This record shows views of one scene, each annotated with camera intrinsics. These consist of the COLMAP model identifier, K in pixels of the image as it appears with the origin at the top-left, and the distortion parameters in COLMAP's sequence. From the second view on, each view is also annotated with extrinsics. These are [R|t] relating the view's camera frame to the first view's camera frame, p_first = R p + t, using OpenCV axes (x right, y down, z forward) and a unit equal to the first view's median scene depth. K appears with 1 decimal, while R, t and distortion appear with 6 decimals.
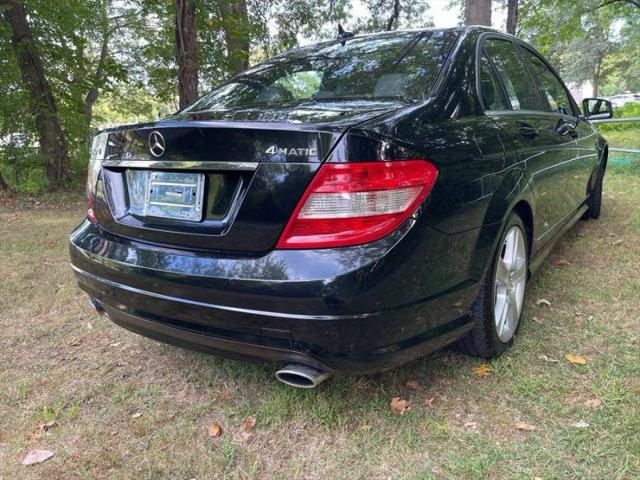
lens RADIAL K [[484.4, 0, 324.3], [0, 484.4, 238.9], [0, 0, 1]] dist [0.075188, -0.108281]
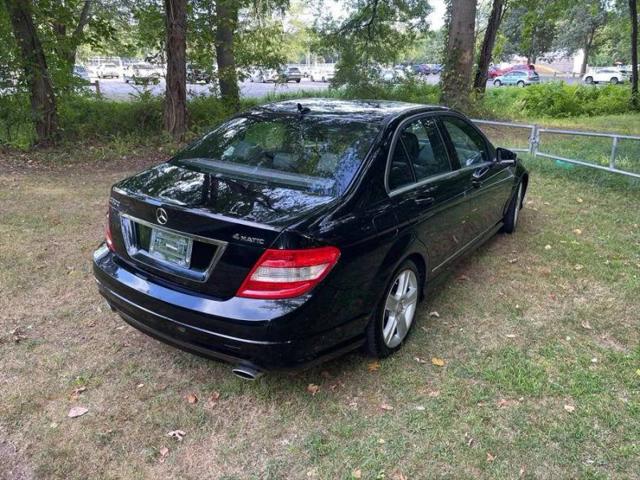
lens RADIAL K [[484.4, 0, 322.5], [0, 484.4, 237.7], [0, 0, 1]] dist [0.075188, -0.108281]
pose [[0.997245, 0.063433, 0.038440, 0.091067], [-0.066950, 0.992891, 0.098412, -0.283081], [-0.031924, -0.100714, 0.994403, -0.480472]]
